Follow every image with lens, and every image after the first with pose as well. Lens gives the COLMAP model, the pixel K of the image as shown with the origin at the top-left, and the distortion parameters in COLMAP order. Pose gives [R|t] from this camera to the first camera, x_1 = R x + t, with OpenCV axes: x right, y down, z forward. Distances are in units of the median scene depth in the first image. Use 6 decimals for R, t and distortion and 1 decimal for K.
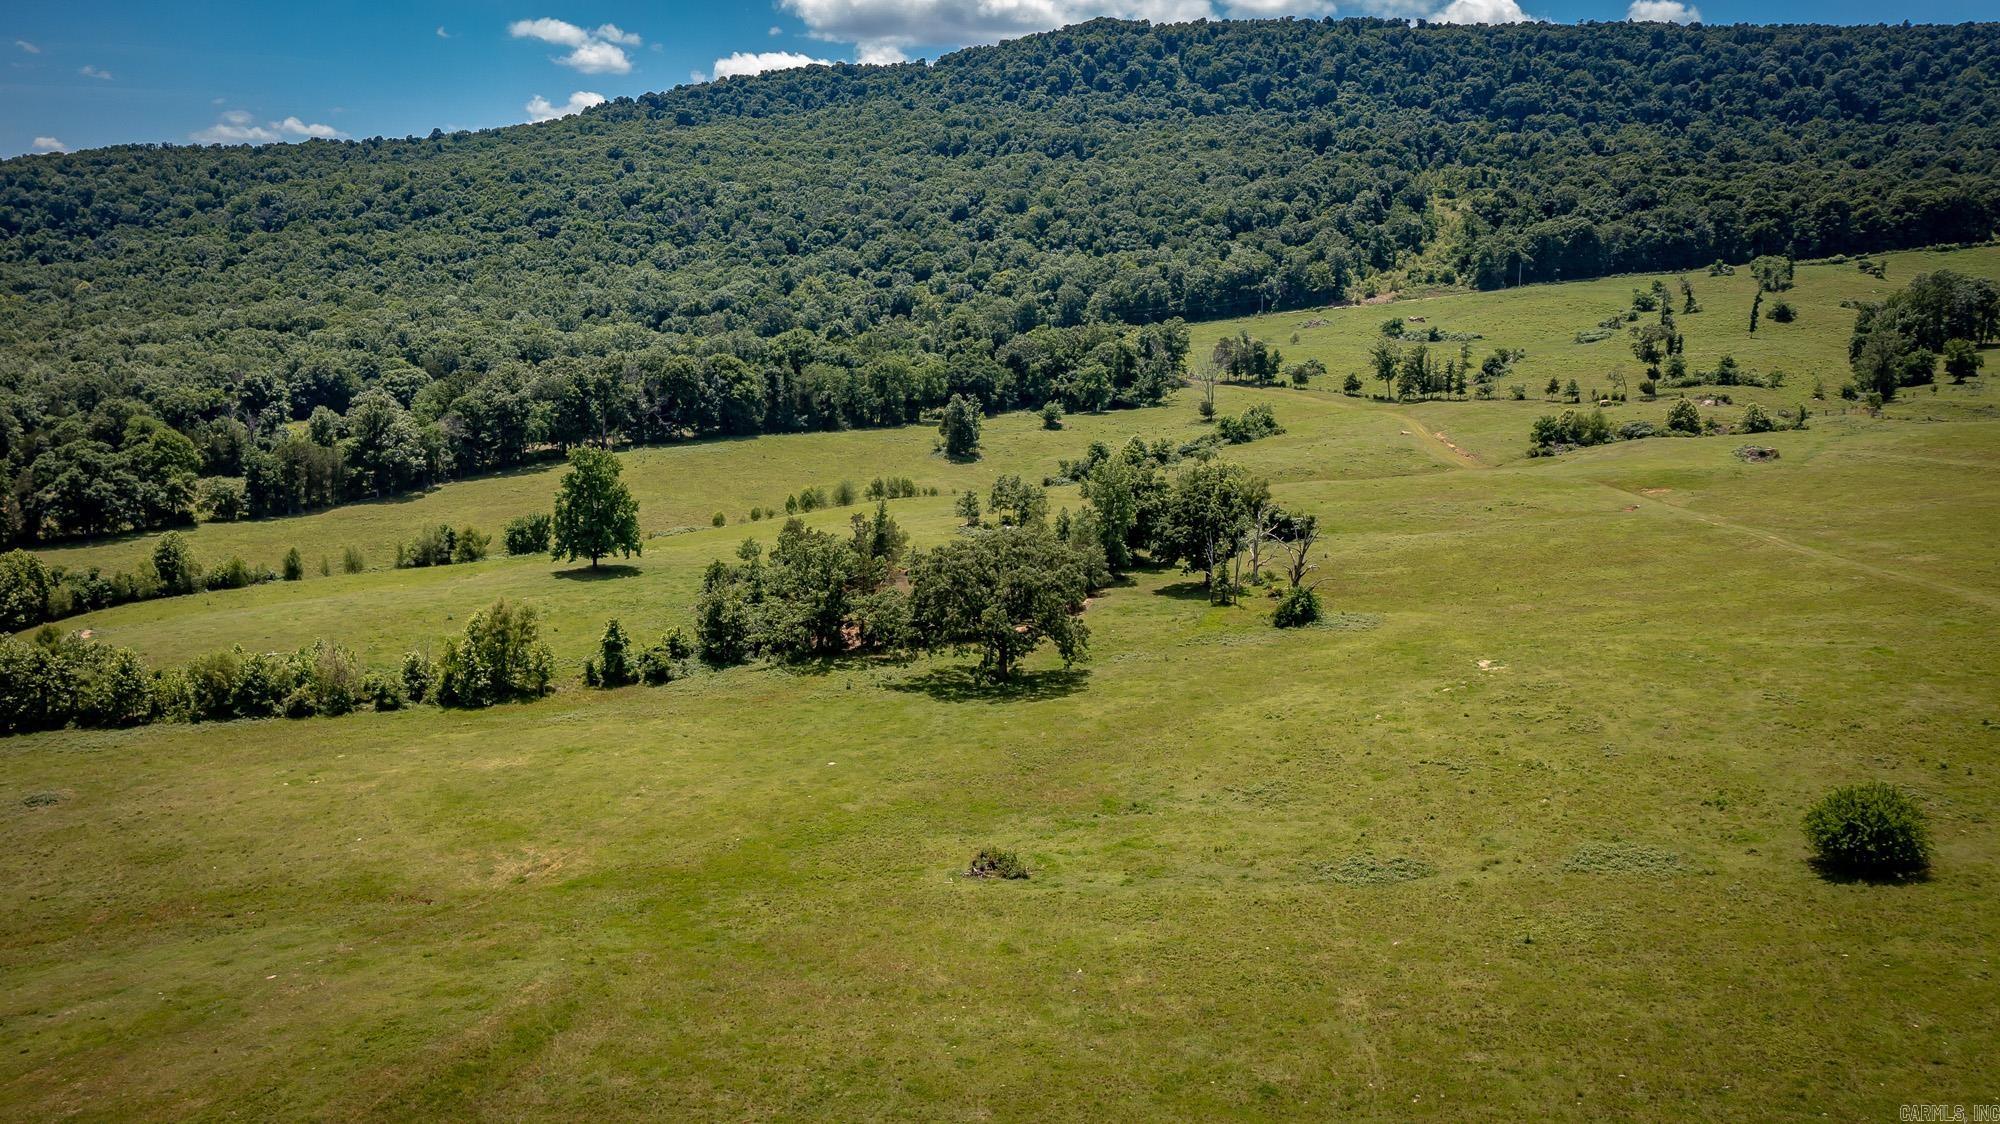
lens RADIAL K [[1643.6, 0, 1000.0], [0, 1643.6, 562.0], [0, 0, 1]] dist [0.004943, 0.011053]
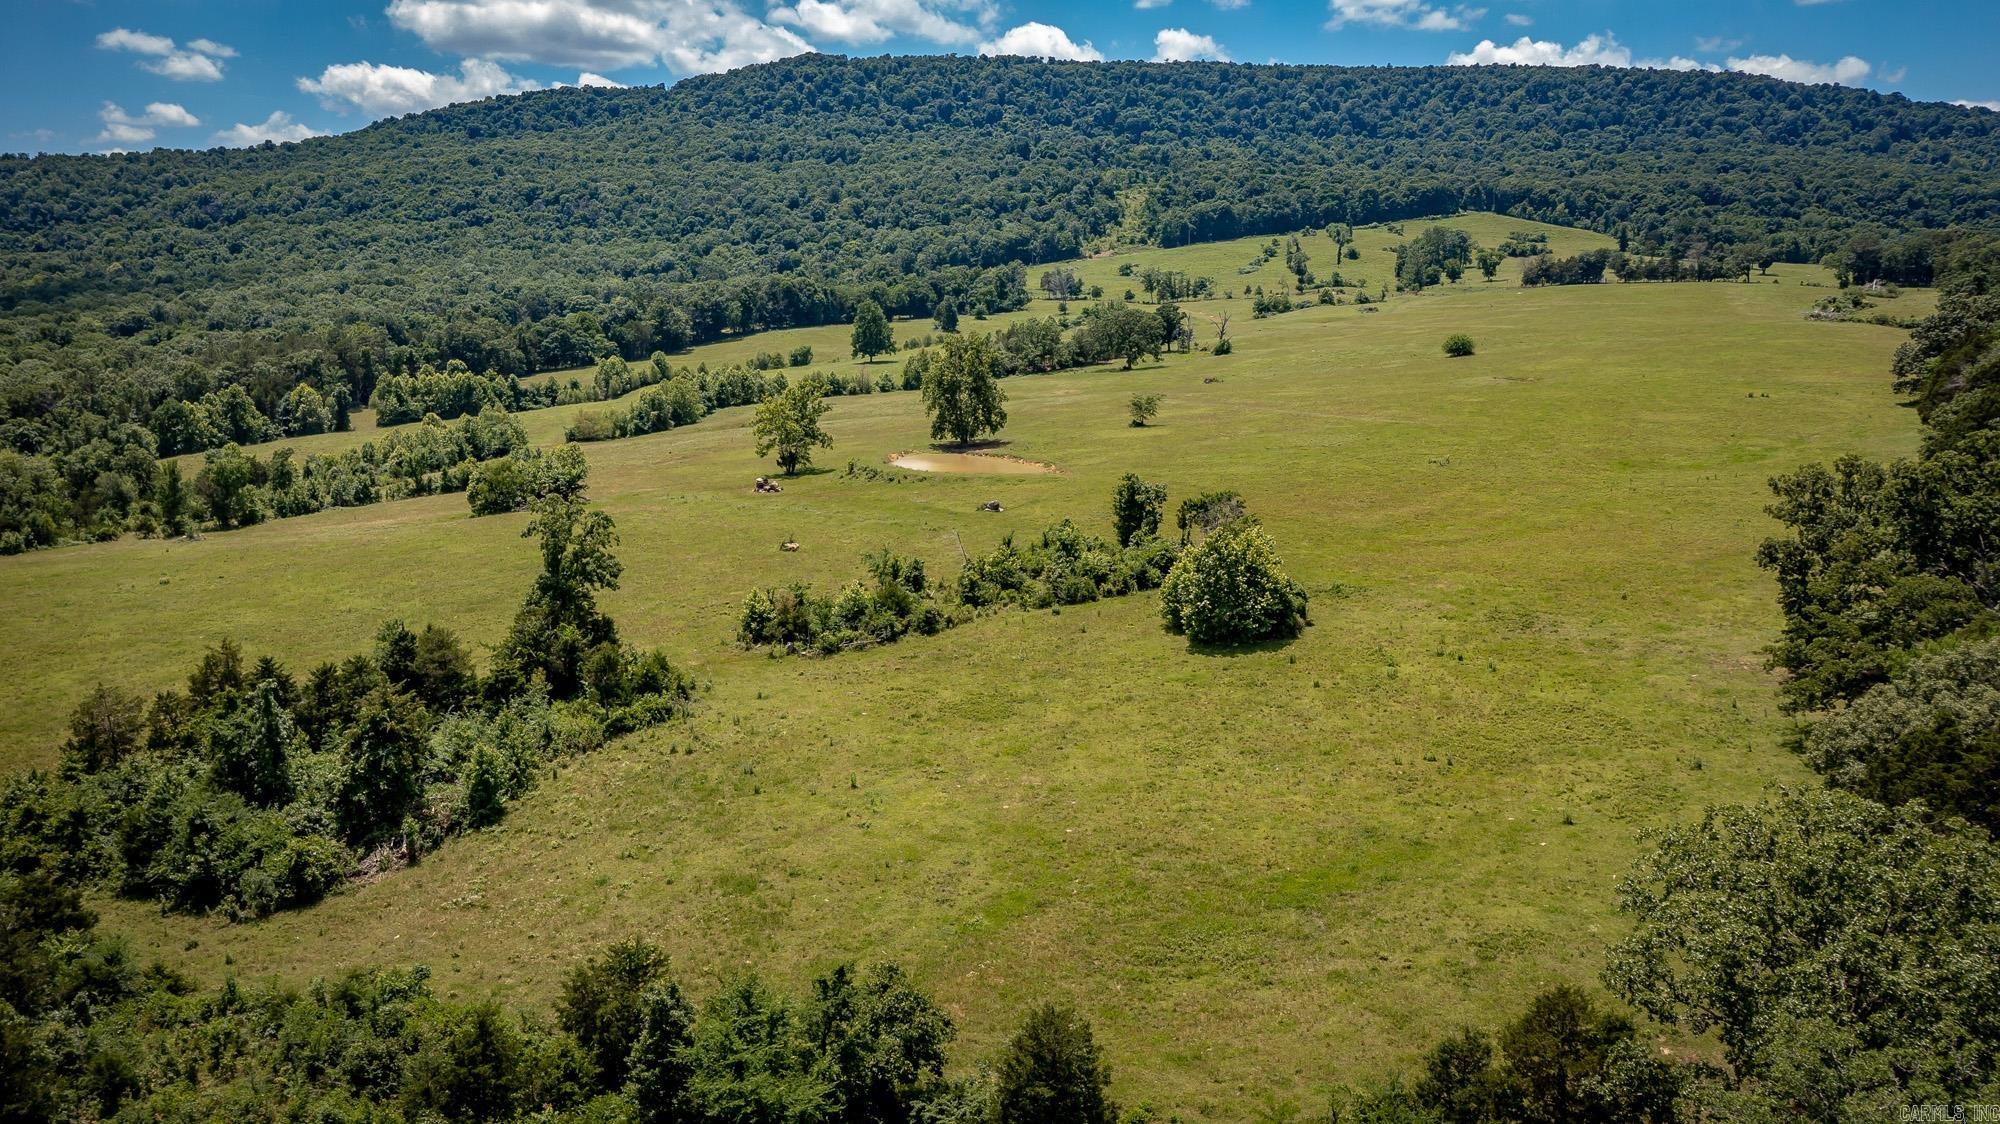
lens RADIAL K [[1502.8, 0, 994.4], [0, 1502.8, 529.8], [0, 0, 1]] dist [0.004483, 0.004499]
pose [[0.969997, -0.060296, 0.235521, -0.124604], [0.061019, 0.998128, 0.004227, 0.048801], [-0.235335, 0.010271, 0.971860, -0.193736]]
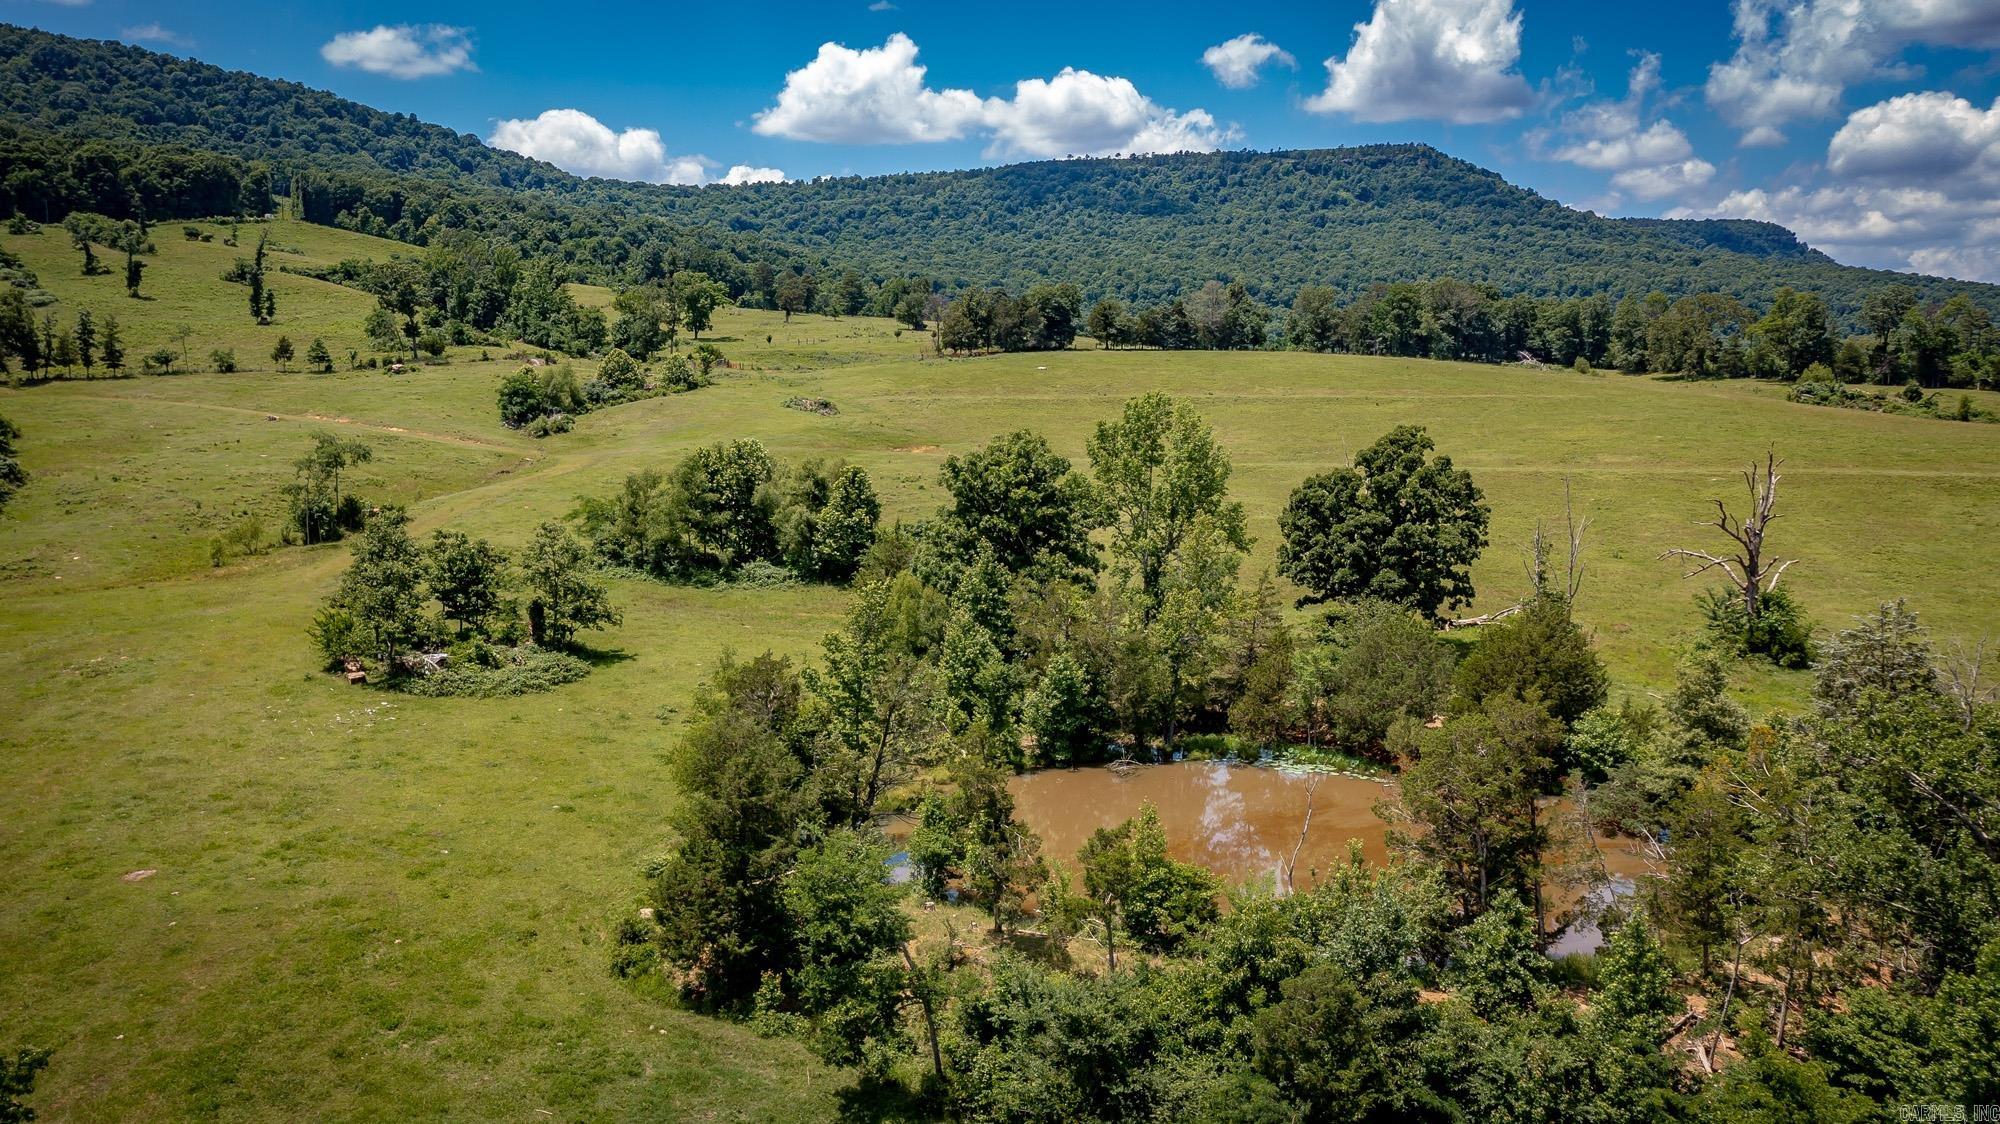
lens RADIAL K [[1612.7, 0, 1000.0], [0, 1612.7, 562.0], [0, 0, 1]] dist [0.005616, 0.012312]
pose [[0.346251, -0.129536, 0.929156, -0.070741], [0.144320, 0.985987, 0.083678, -0.013221], [-0.926975, 0.105122, 0.360093, 0.192374]]
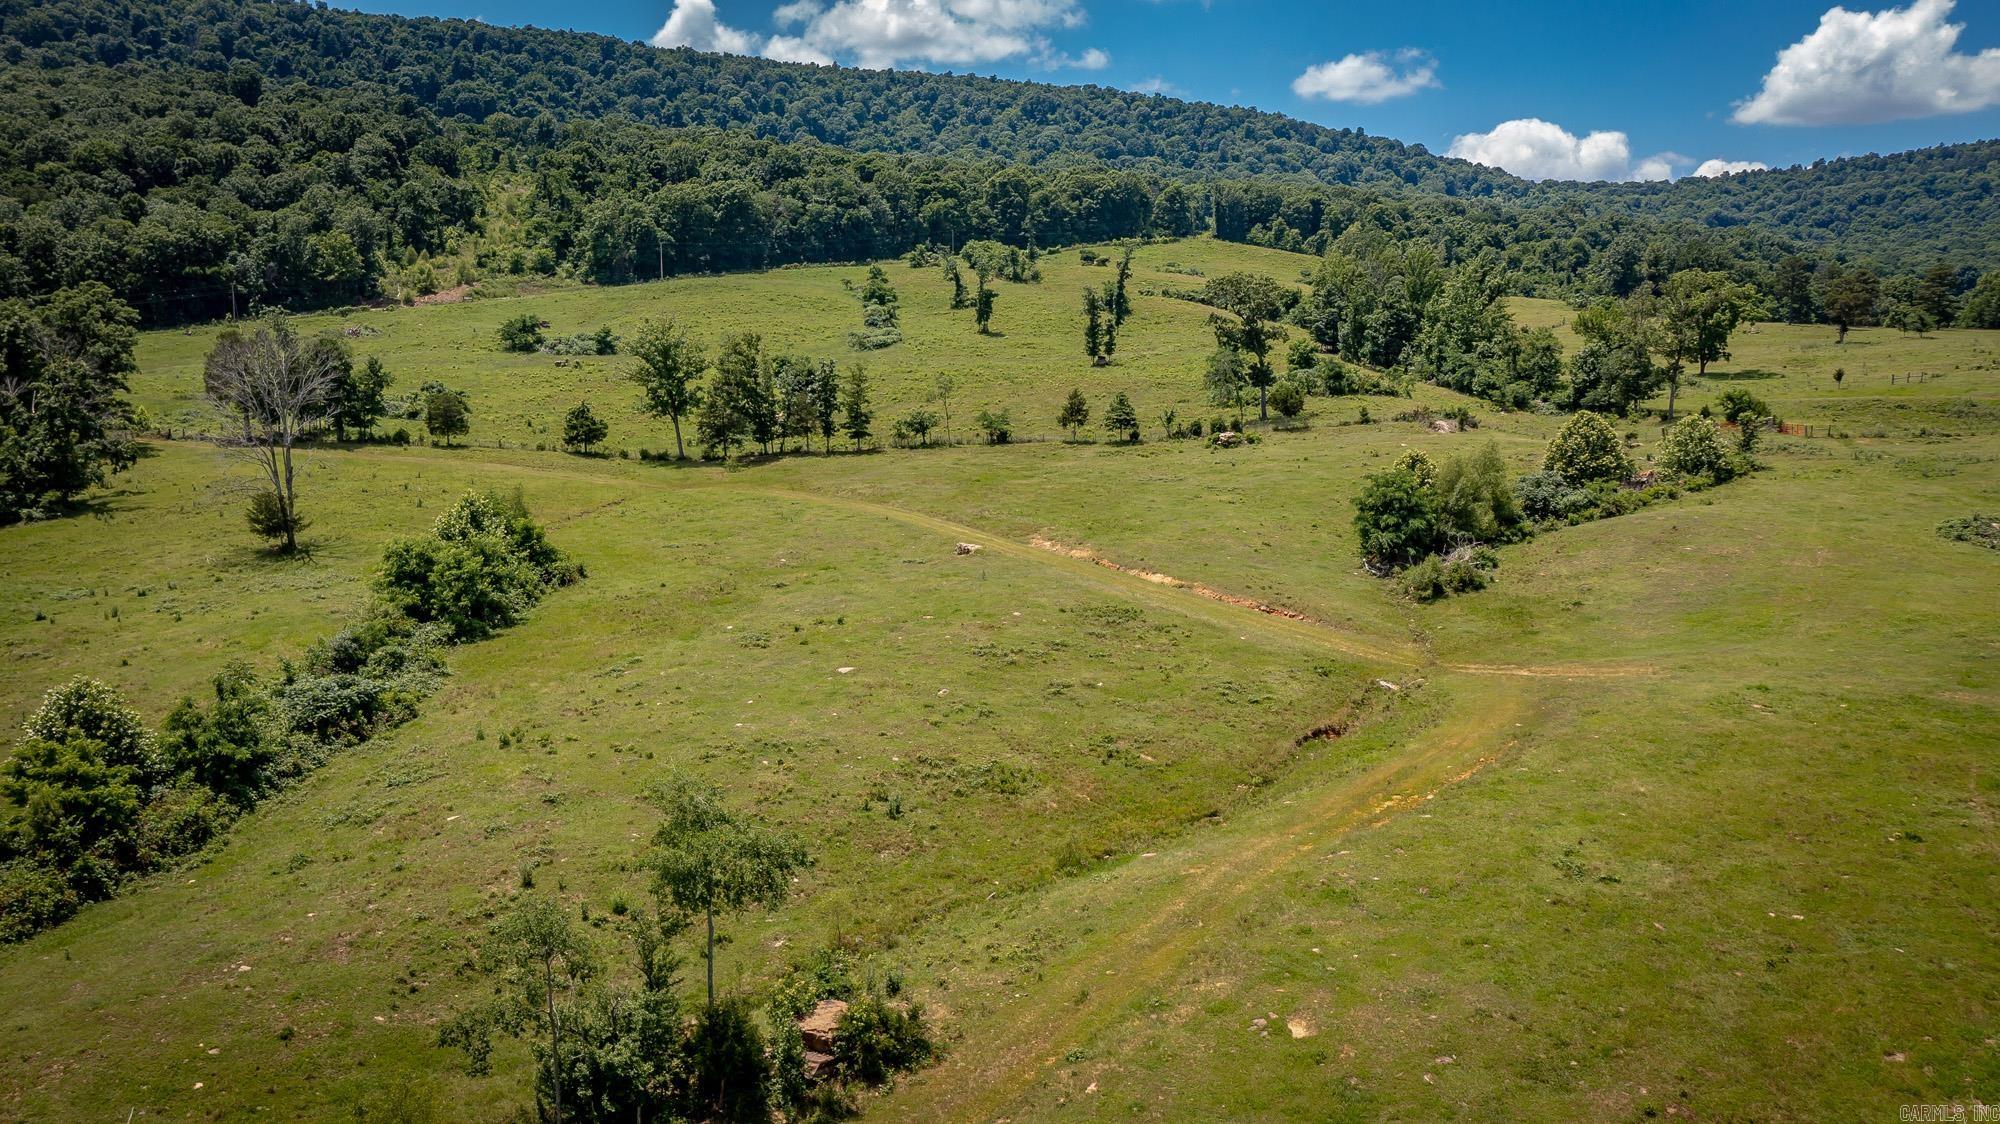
lens RADIAL K [[1625.6, 0, 1007.7], [0, 1625.6, 562.7], [0, 0, 1]] dist [0.003412, 0.011440]
pose [[0.789616, -0.090435, 0.606901, 0.017379], [0.113565, 0.993531, 0.000292, -0.025677], [-0.603001, 0.068692, 0.794778, 0.251789]]
